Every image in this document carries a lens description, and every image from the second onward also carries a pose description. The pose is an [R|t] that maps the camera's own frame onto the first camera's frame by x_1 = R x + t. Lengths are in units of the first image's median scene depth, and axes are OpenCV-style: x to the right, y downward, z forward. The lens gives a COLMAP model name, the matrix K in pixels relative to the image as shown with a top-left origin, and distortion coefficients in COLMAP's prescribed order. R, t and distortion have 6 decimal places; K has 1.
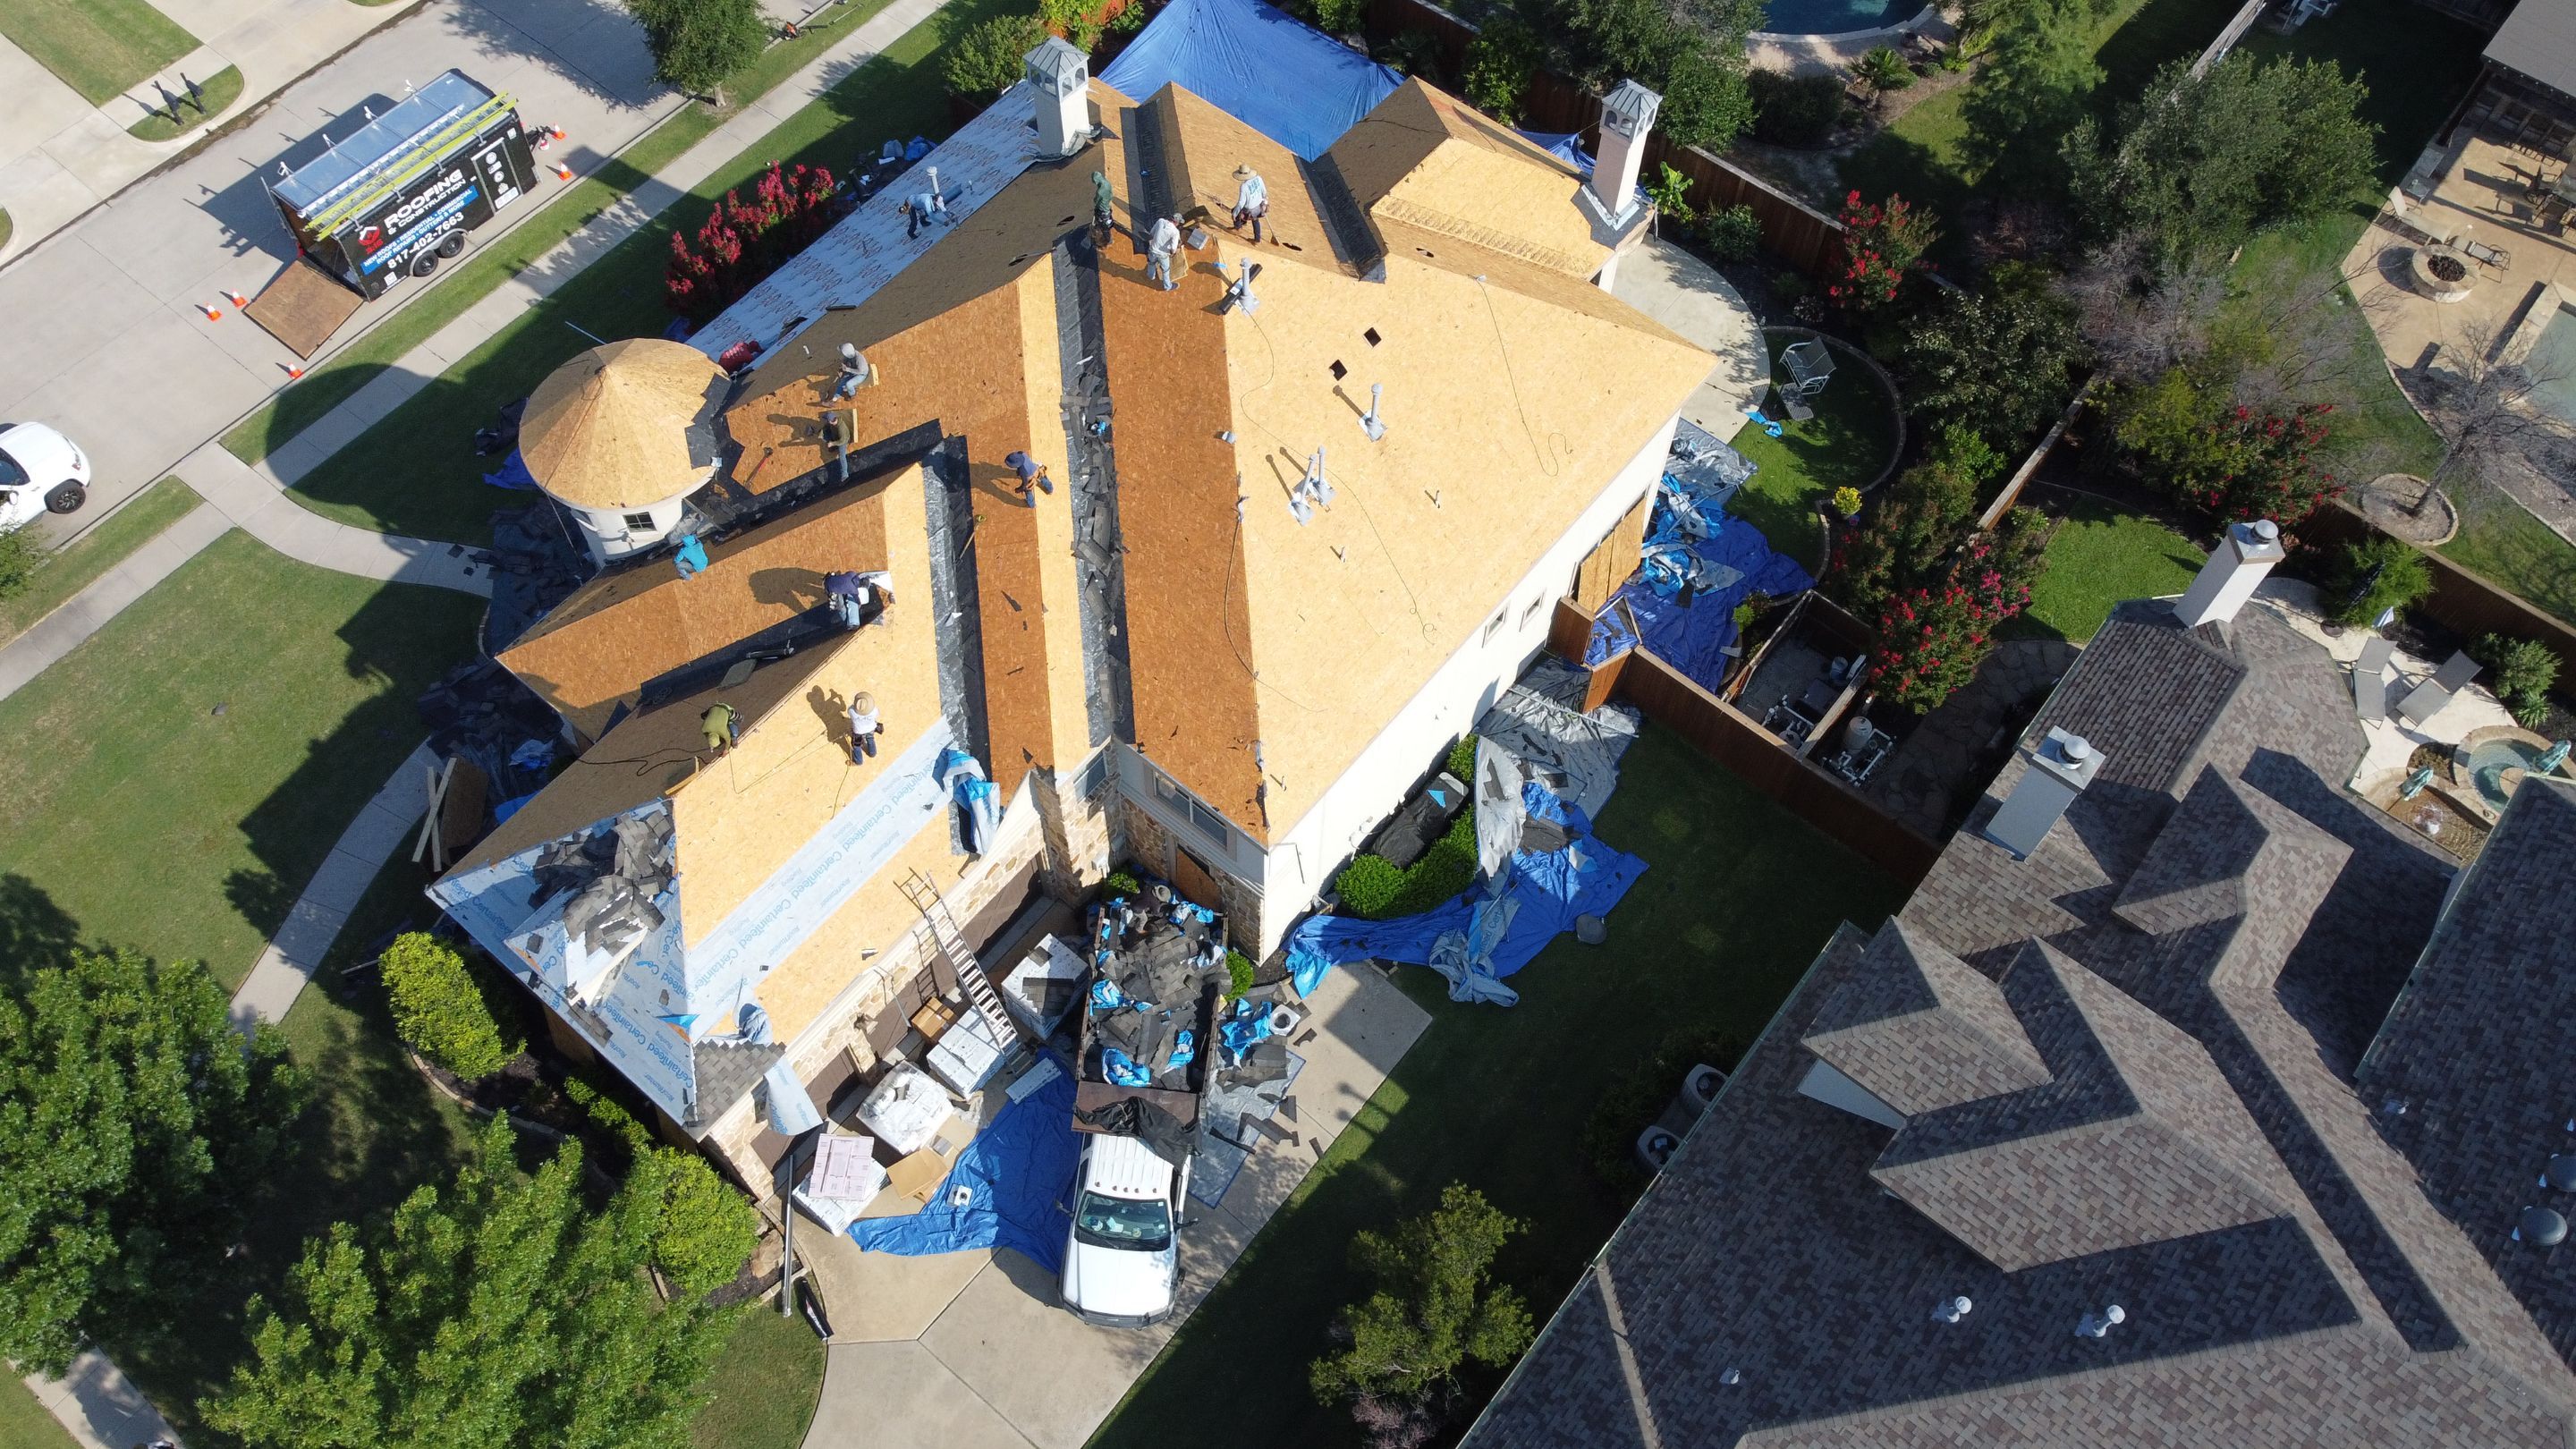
lens RADIAL K [[1956.5, 0, 1281.7], [0, 1956.5, 717.9], [0, 0, 1]] dist [0.001258, -0.007025]
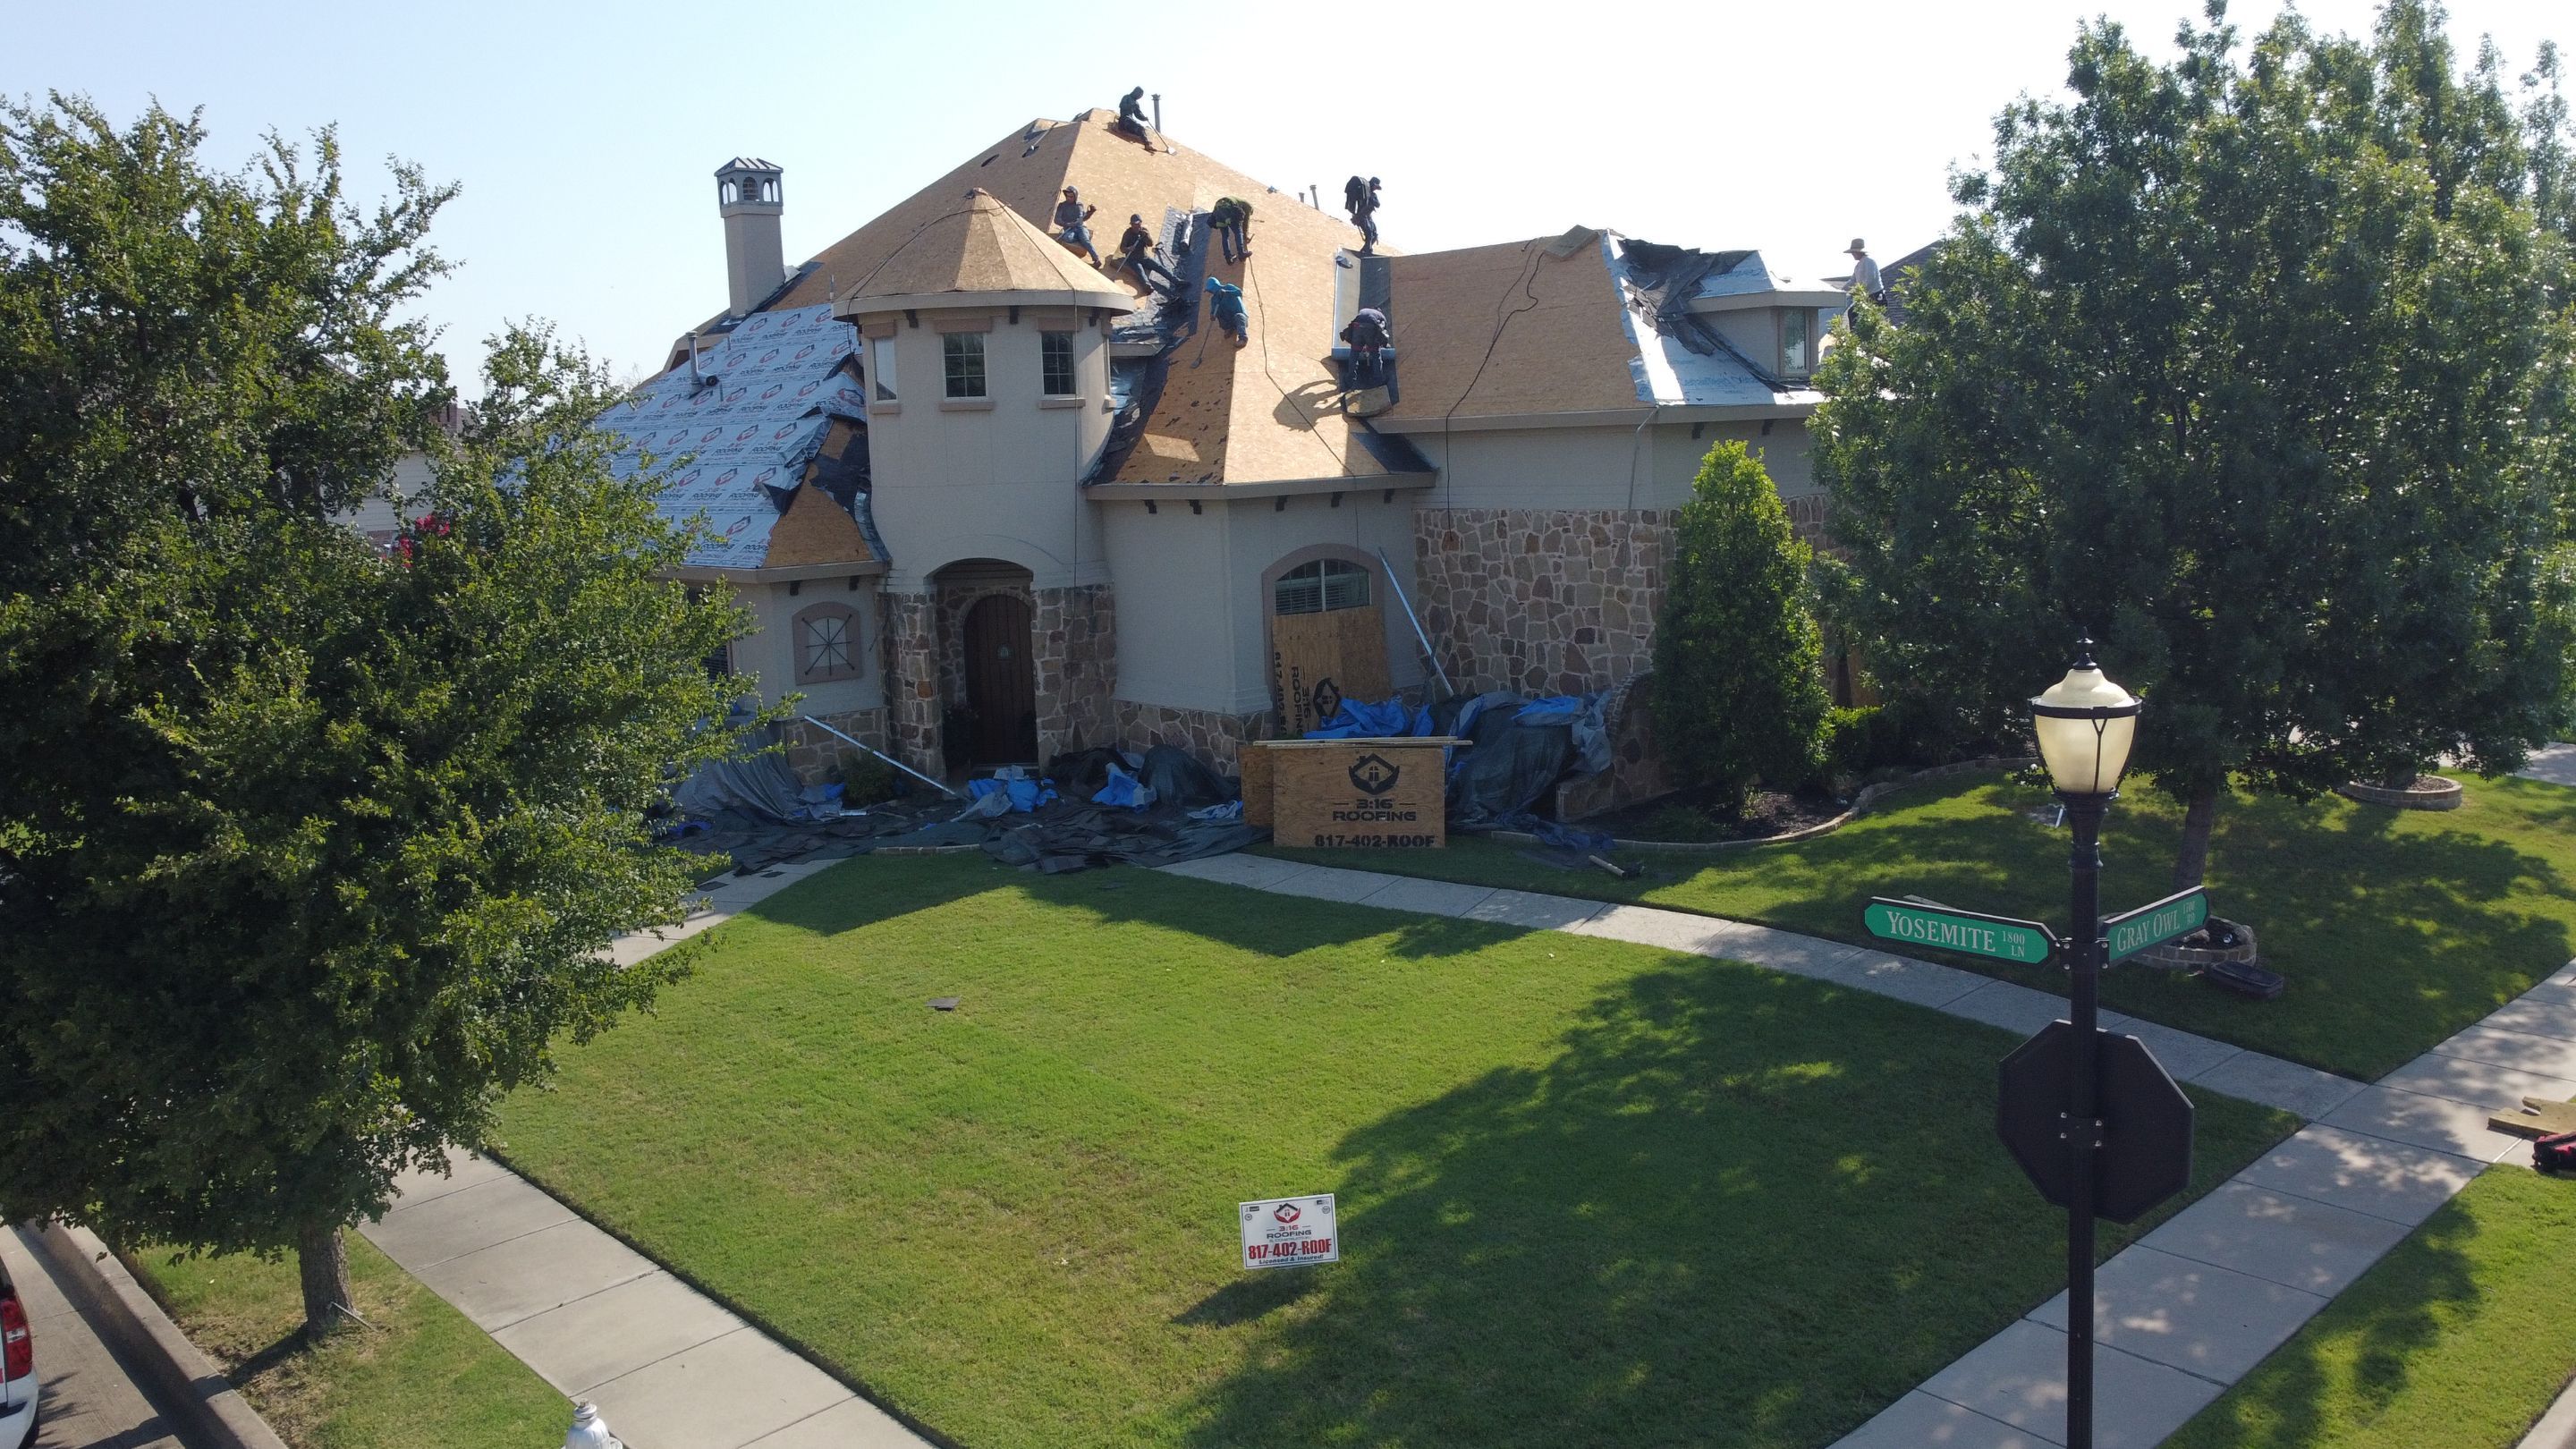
lens RADIAL K [[1956.5, 0, 1287.5], [0, 1956.5, 723.1], [0, 0, 1]] dist [0.001258, -0.007025]
pose [[0.142306, -0.162367, 0.976415, -1.025455], [0.869774, 0.491389, -0.045051, 0.054174], [-0.472485, 0.855671, 0.211151, 0.905234]]
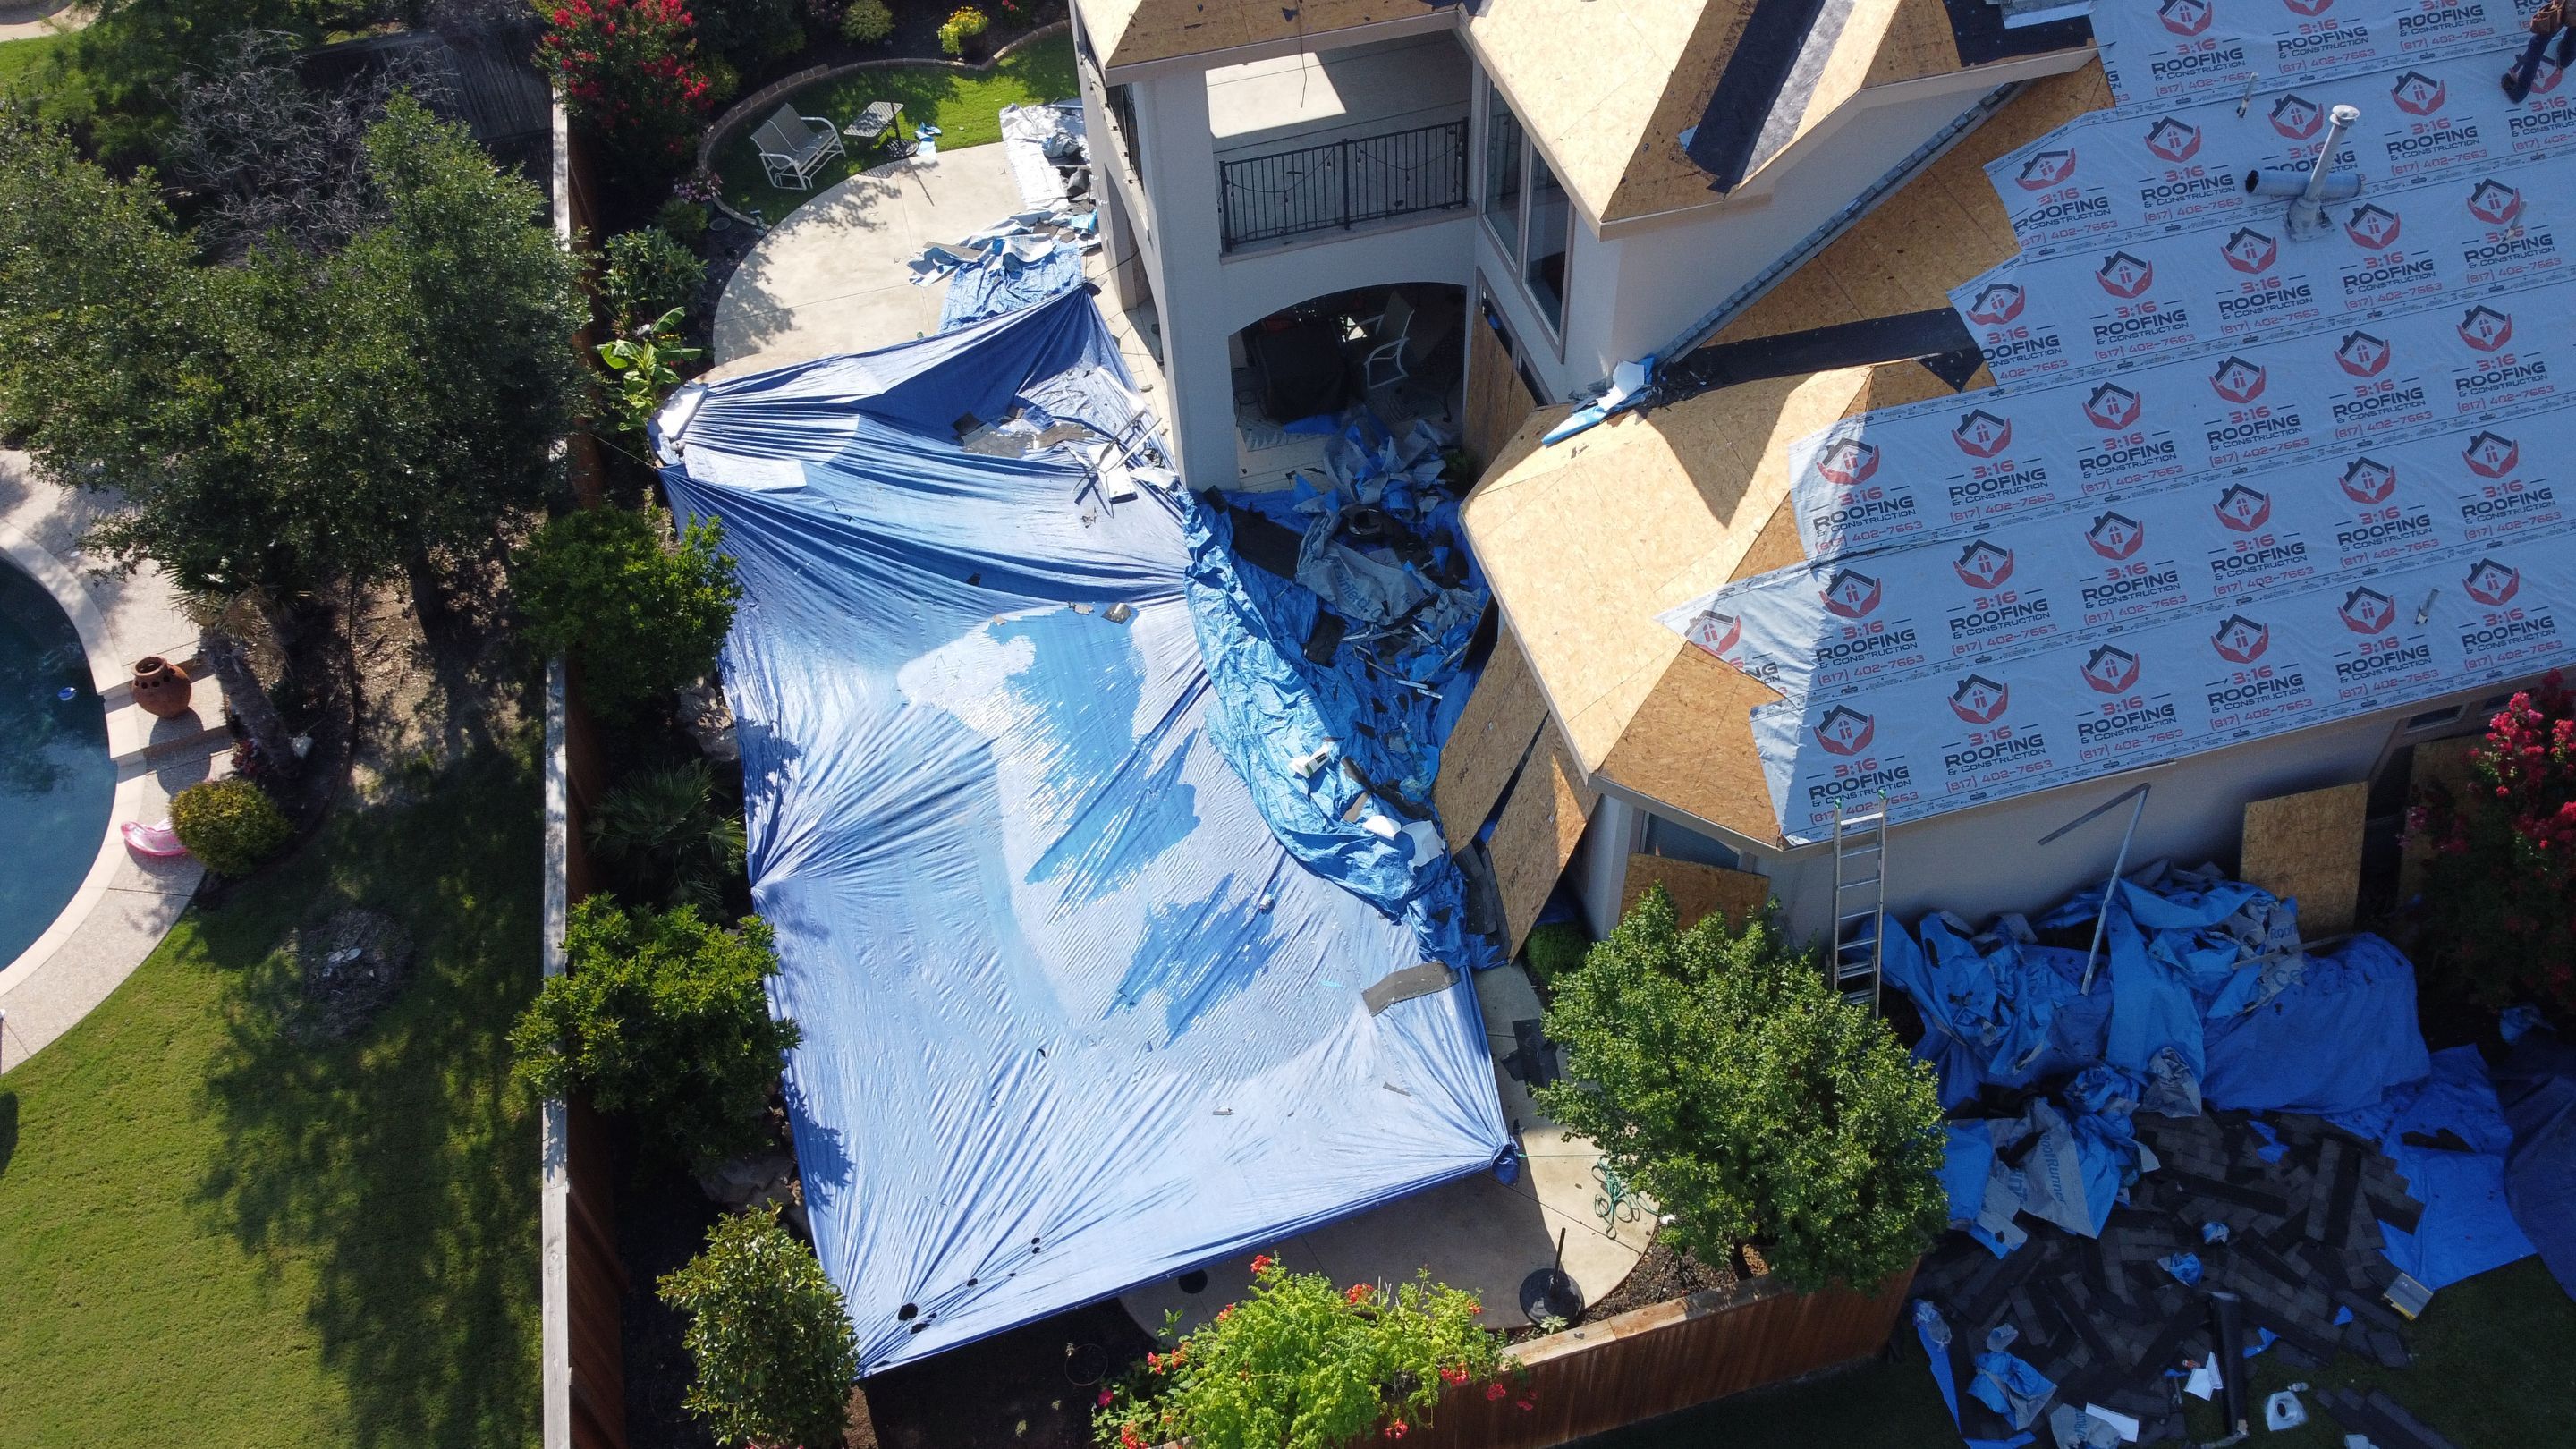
lens RADIAL K [[1956.5, 0, 1282.0], [0, 1956.5, 713.0], [0, 0, 1]] dist [0.001258, -0.007025]
pose [[-0.801512, -0.419856, 0.425793, -0.240304], [0.531032, -0.172385, 0.829632, -0.790350], [-0.274925, 0.891069, 0.361126, 1.091090]]
